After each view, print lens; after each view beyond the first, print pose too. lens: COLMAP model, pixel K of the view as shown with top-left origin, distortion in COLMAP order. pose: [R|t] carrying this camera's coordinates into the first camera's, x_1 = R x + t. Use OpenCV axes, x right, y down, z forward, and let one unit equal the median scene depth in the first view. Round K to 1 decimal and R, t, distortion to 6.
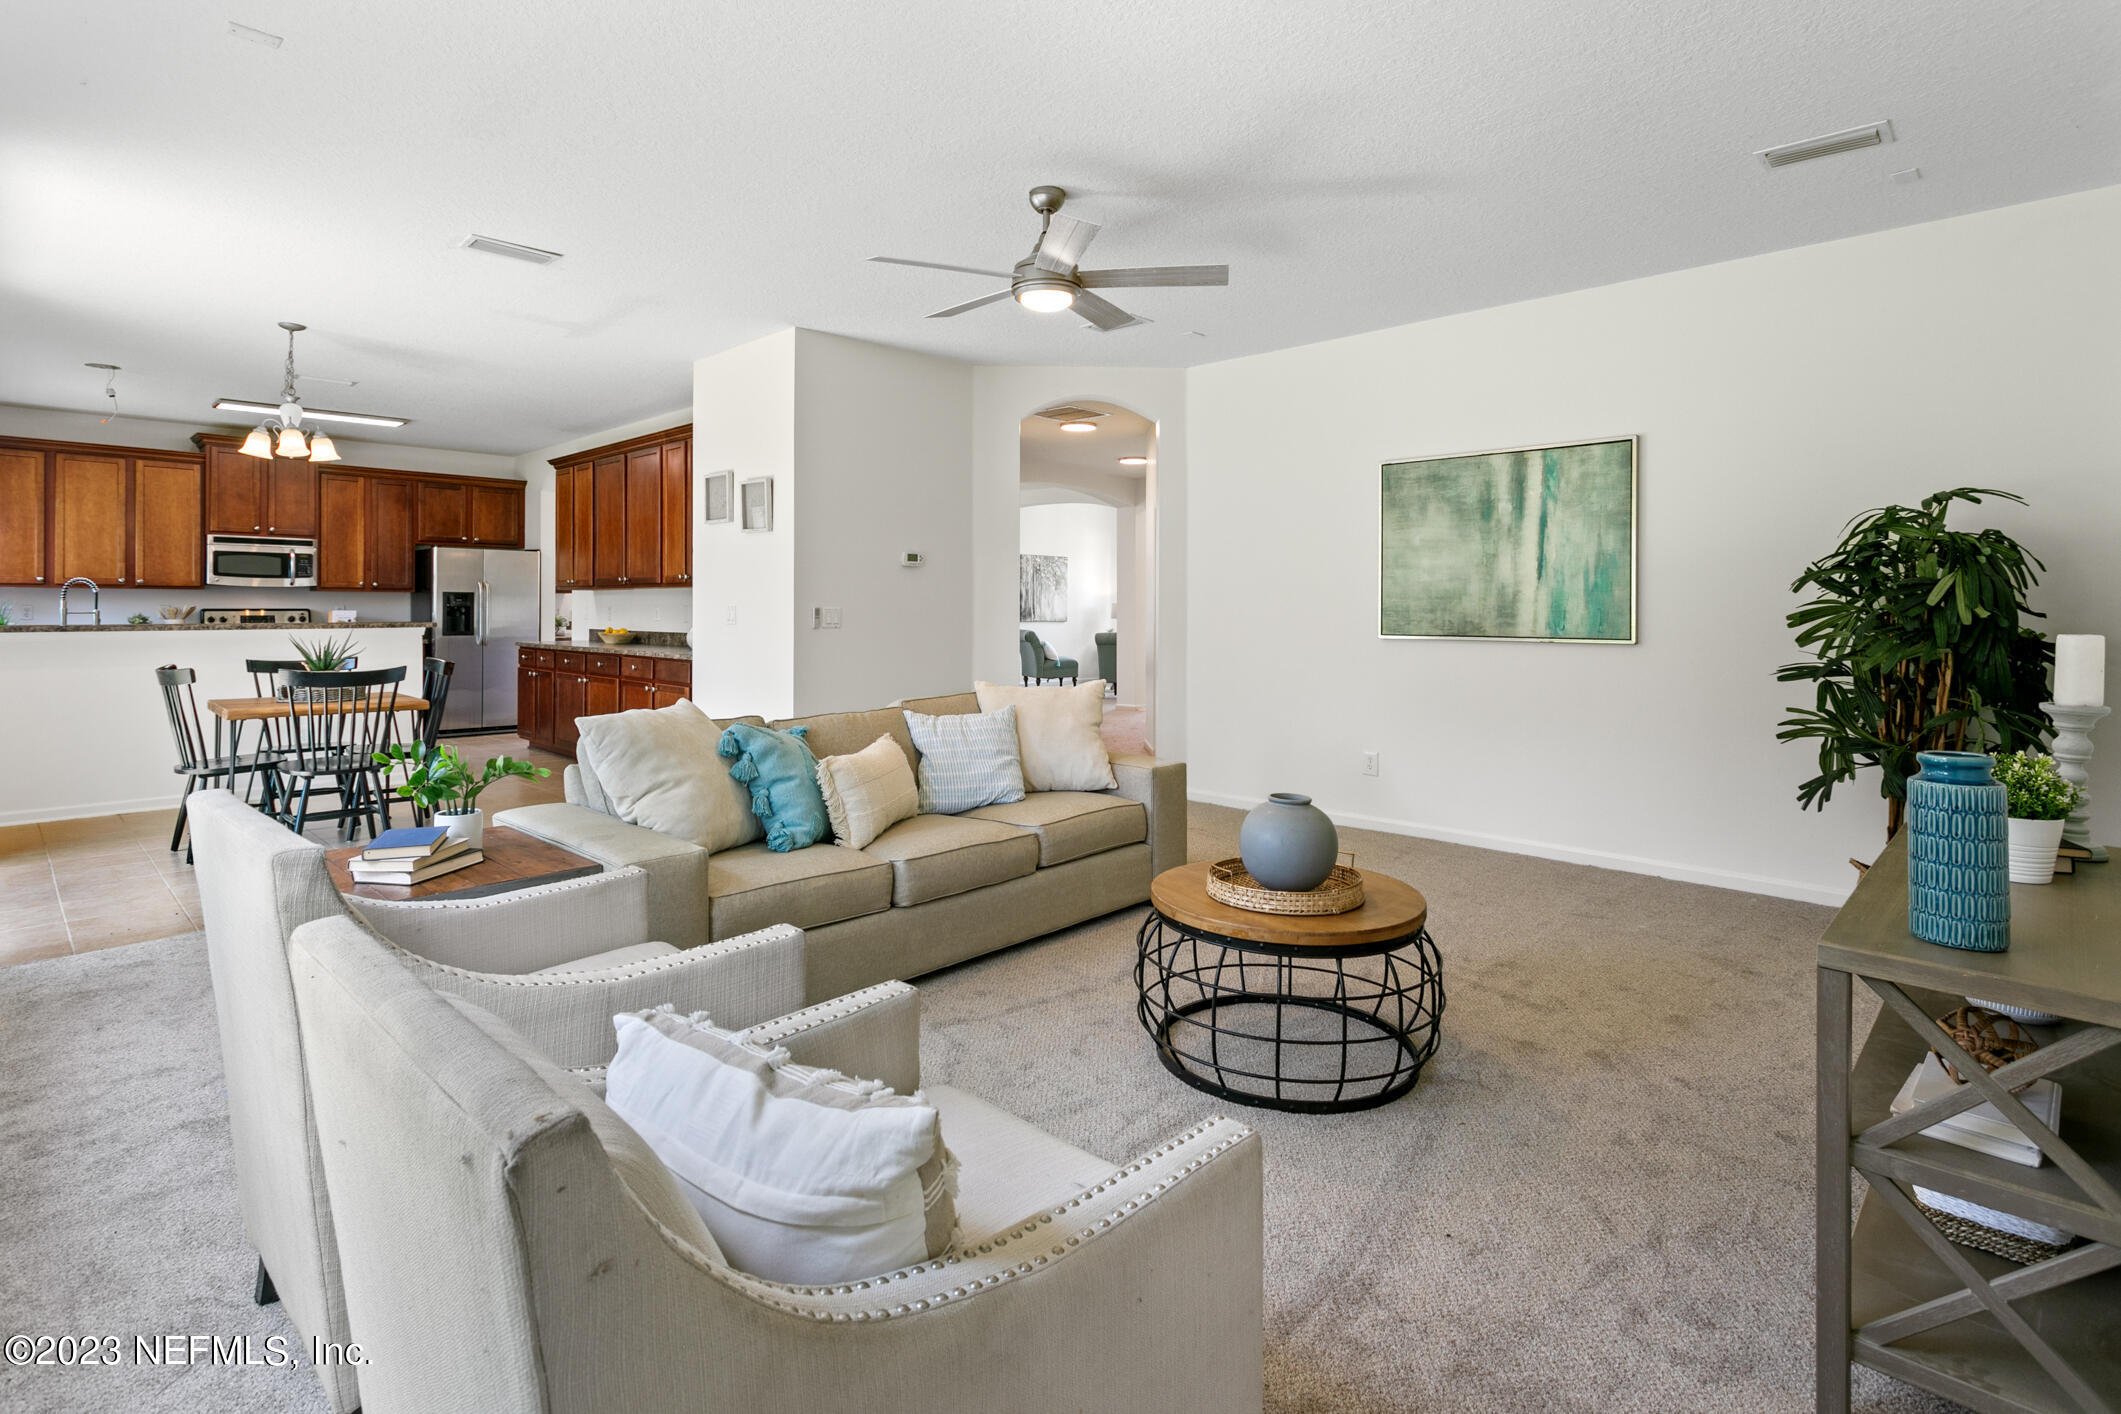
lens RADIAL K [[1013.6, 0, 1052.2], [0, 1013.6, 608.6], [0, 0, 1]] dist [-0.000898, 0.000053]
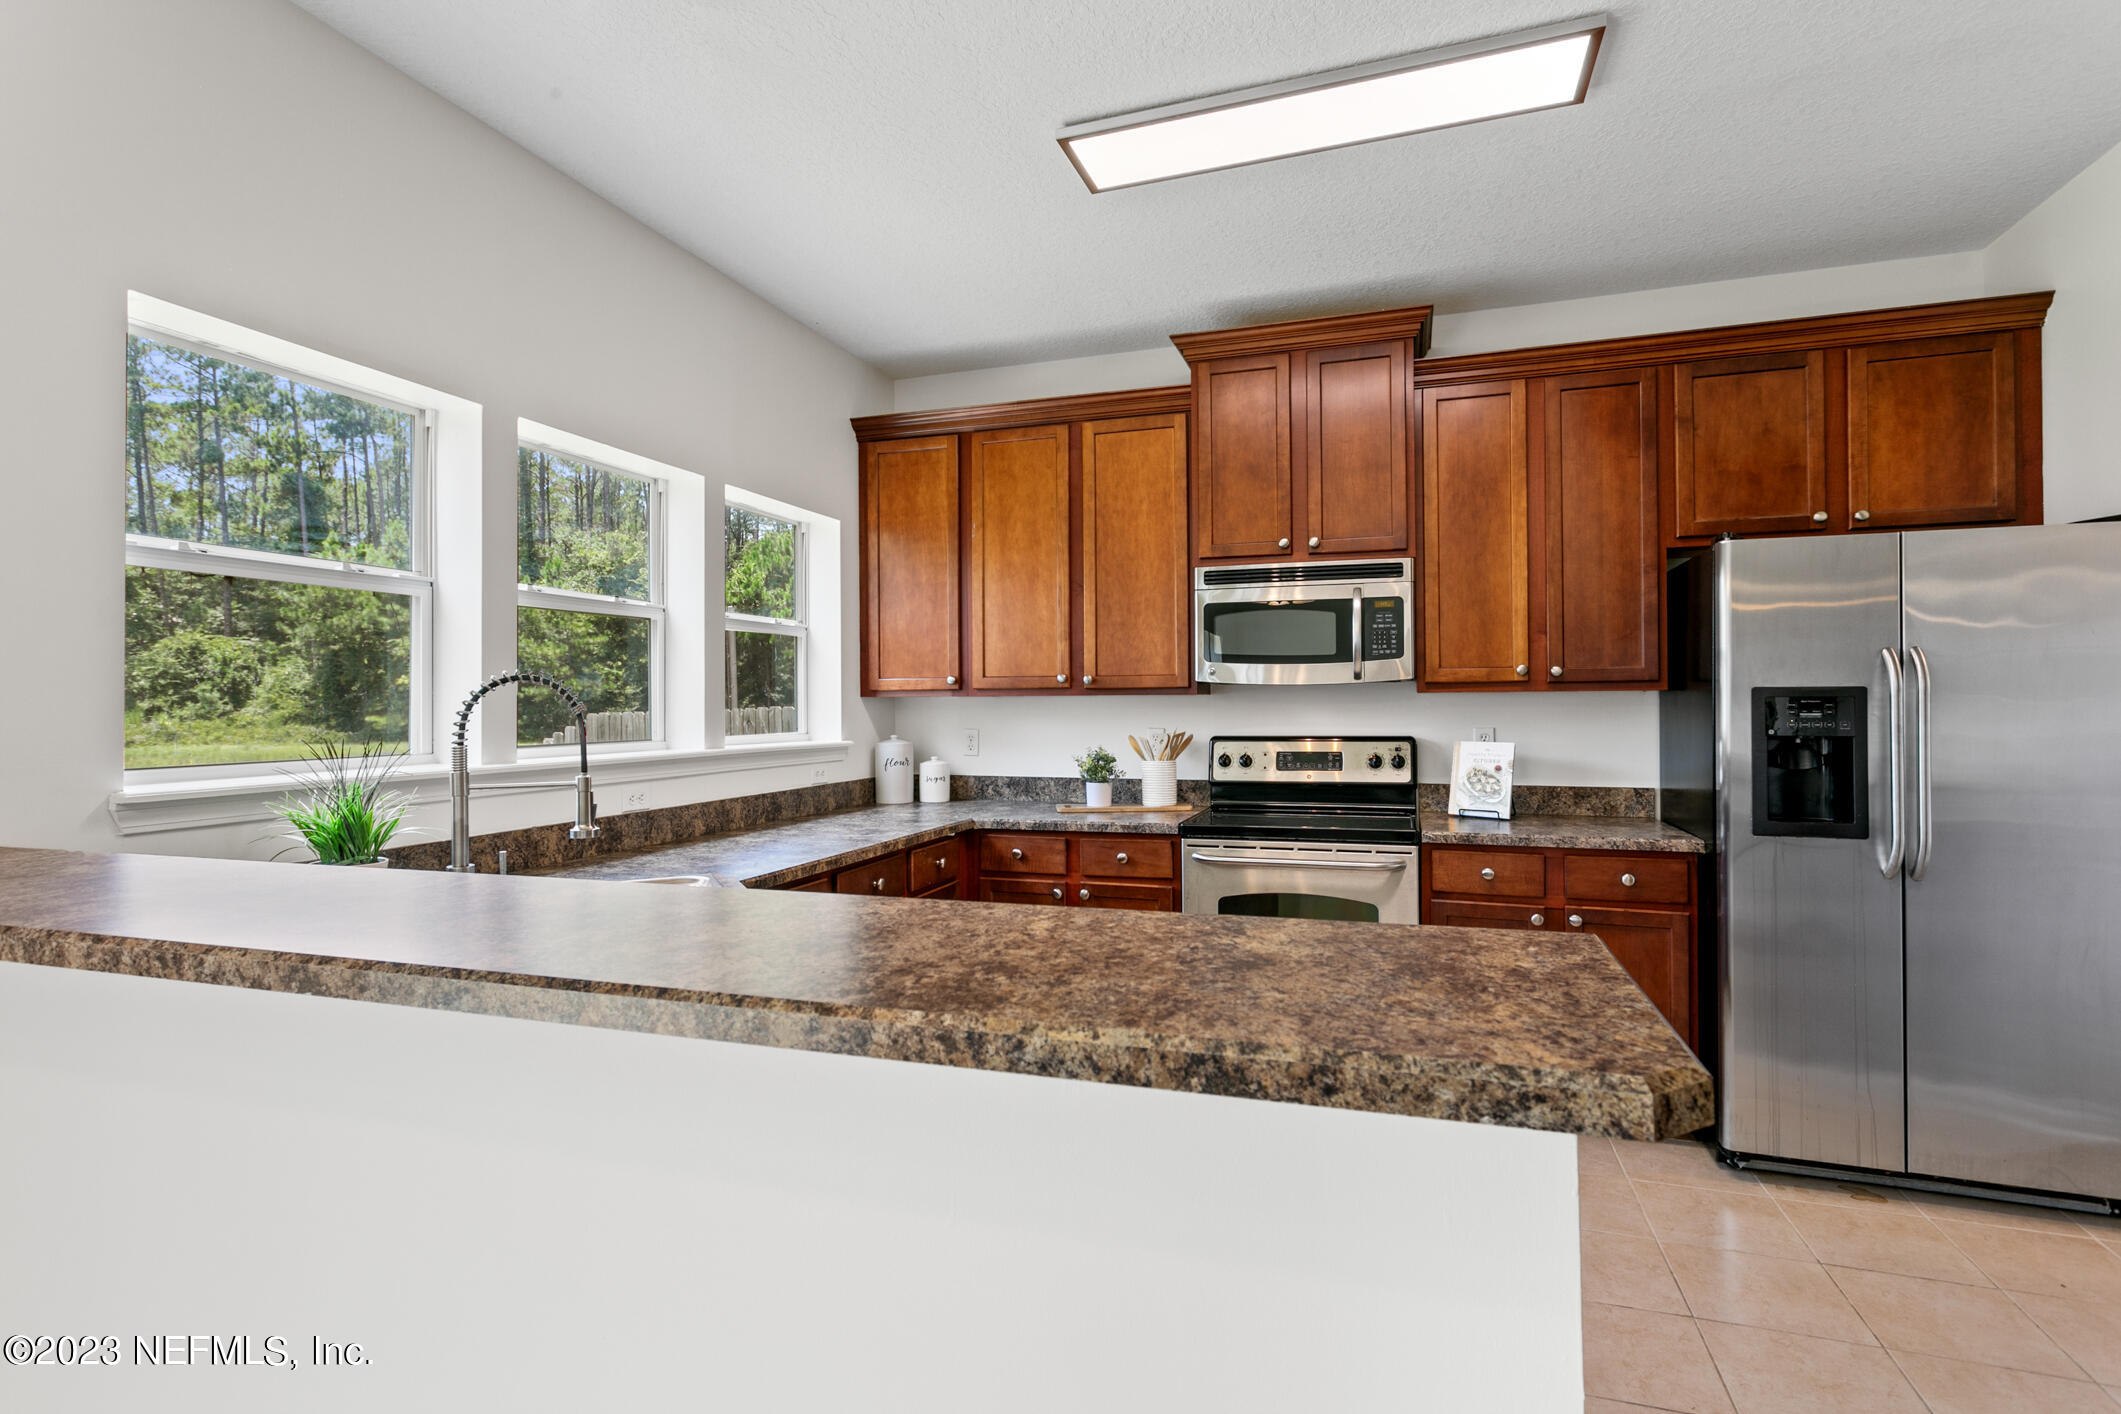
lens RADIAL K [[1013.6, 0, 1059.9], [0, 1013.6, 706.2], [0, 0, 1]] dist [-0.000898, 0.000053]
pose [[0.442303, -0.006517, -0.896842, -0.438515], [0.006202, 0.999972, -0.004207, -0.011428], [0.896844, -0.003701, 0.442331, 0.706159]]
